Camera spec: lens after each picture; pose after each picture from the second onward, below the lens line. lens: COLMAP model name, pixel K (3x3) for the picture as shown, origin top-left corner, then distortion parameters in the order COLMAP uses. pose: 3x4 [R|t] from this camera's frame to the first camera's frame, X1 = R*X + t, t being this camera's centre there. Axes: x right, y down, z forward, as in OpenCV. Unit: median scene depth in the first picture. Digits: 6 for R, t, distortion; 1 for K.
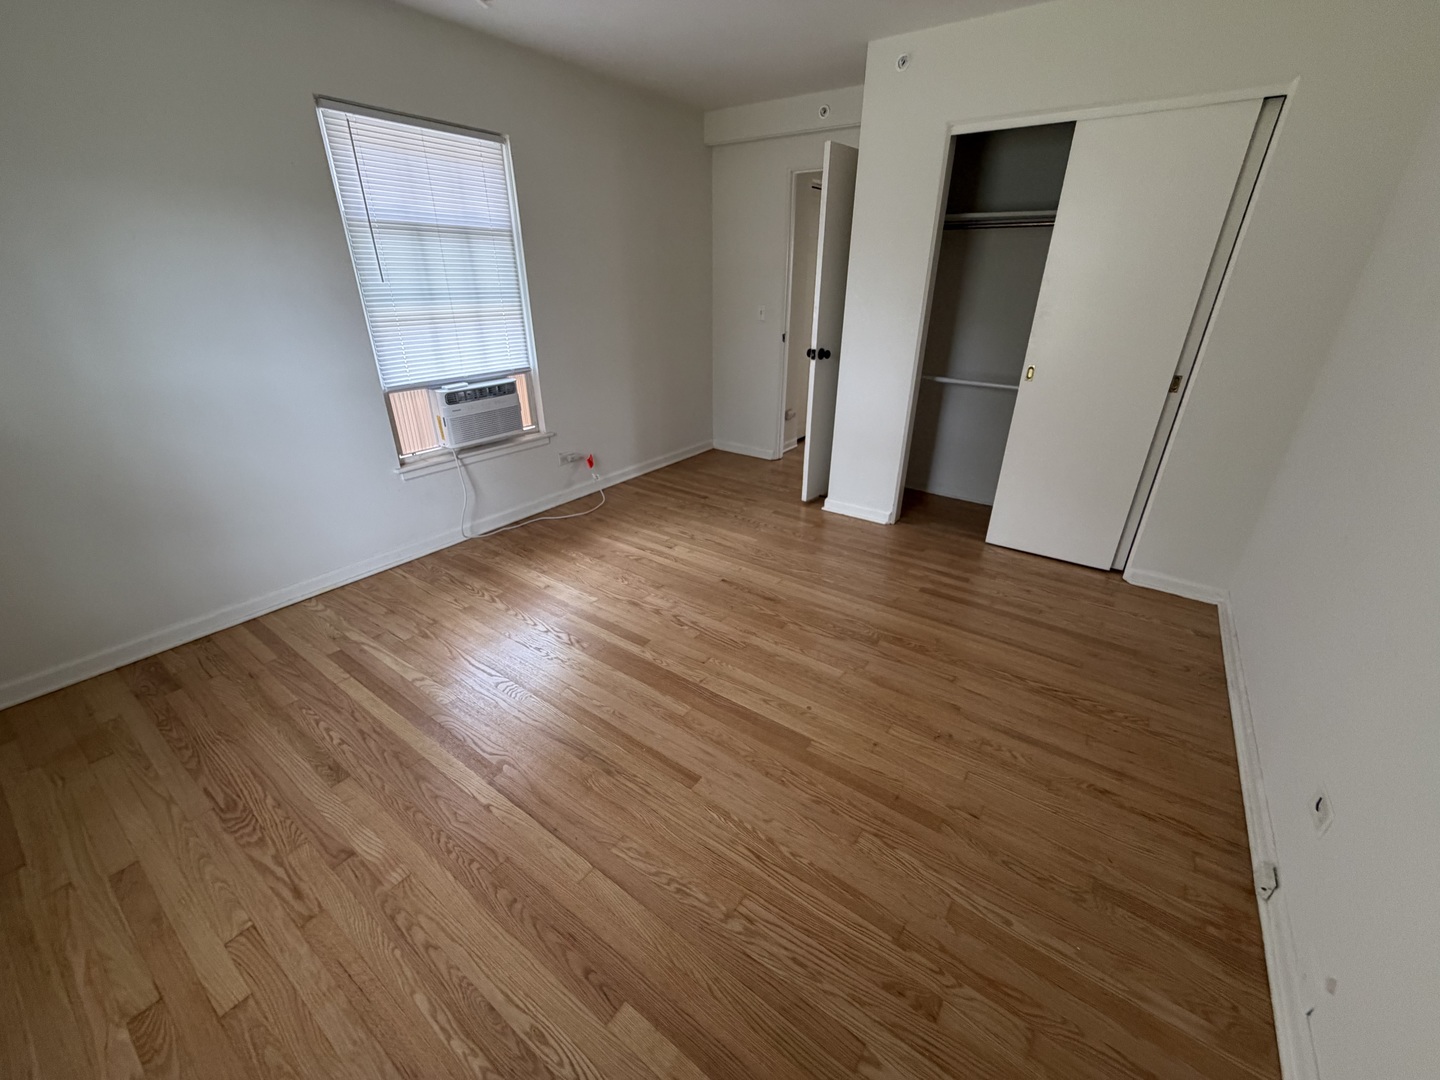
lens RADIAL K [[573.9, 0, 714.3], [0, 573.9, 540.5], [0, 0, 1]] dist [0.000306, 0.000082]
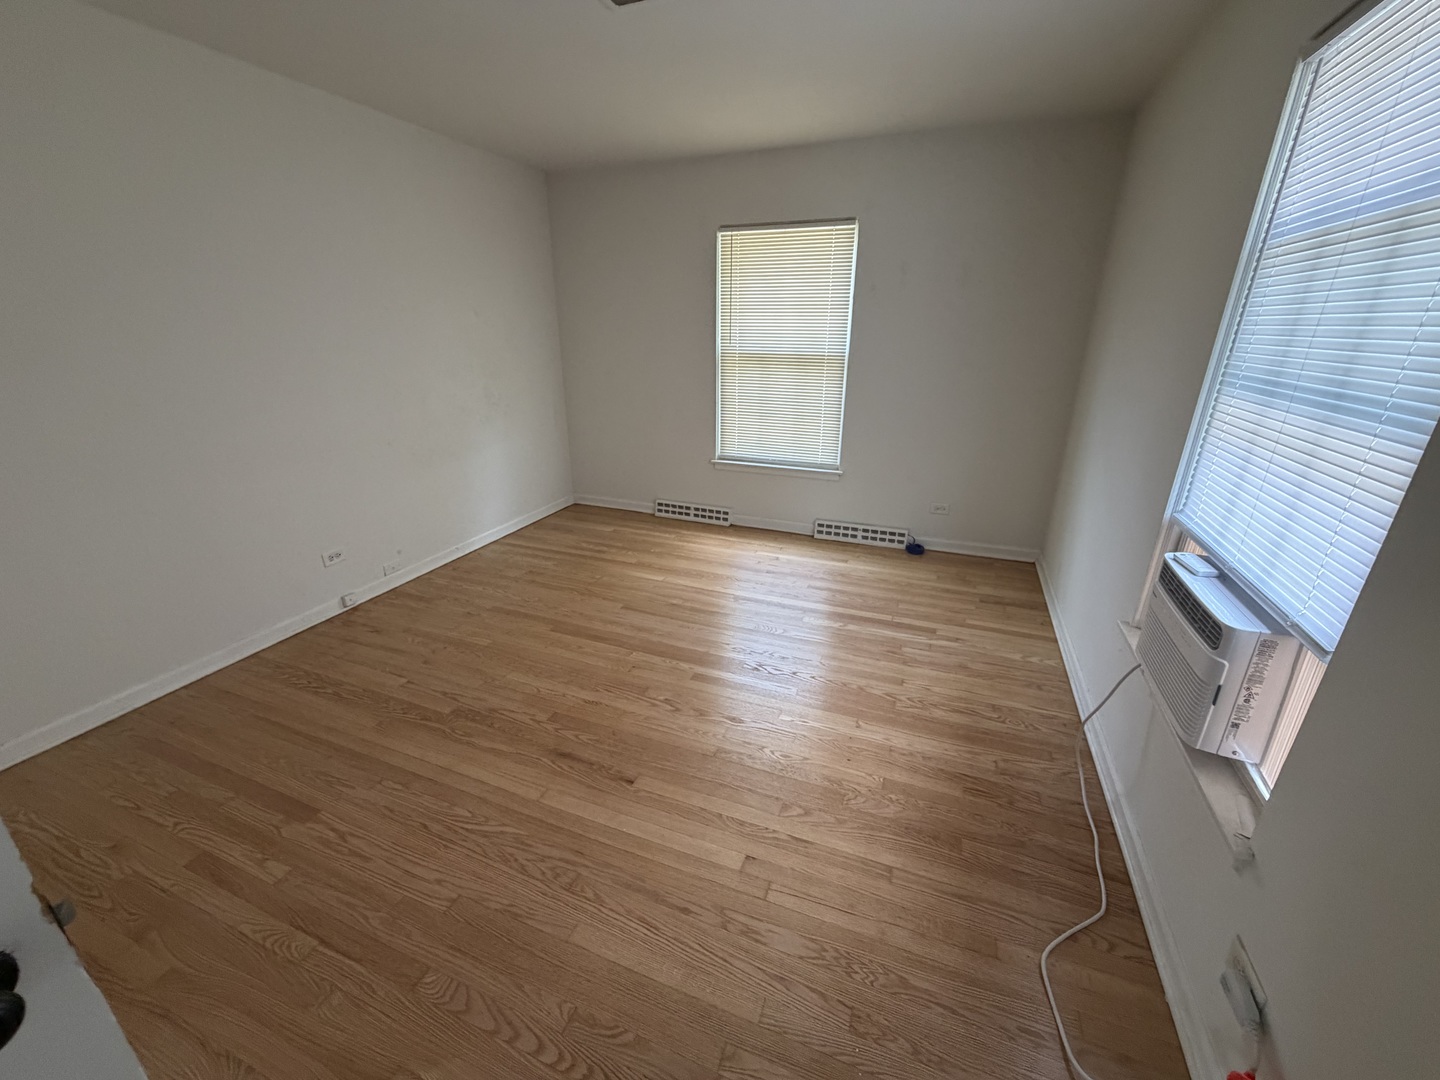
lens RADIAL K [[573.9, 0, 714.3], [0, 573.9, 540.5], [0, 0, 1]] dist [0.000306, 0.000082]
pose [[-0.969912, 0.080465, -0.229774, 0.062856], [-0.107640, 0.704807, 0.701185, -0.725306], [0.218367, 0.704821, -0.674940, 1.533393]]
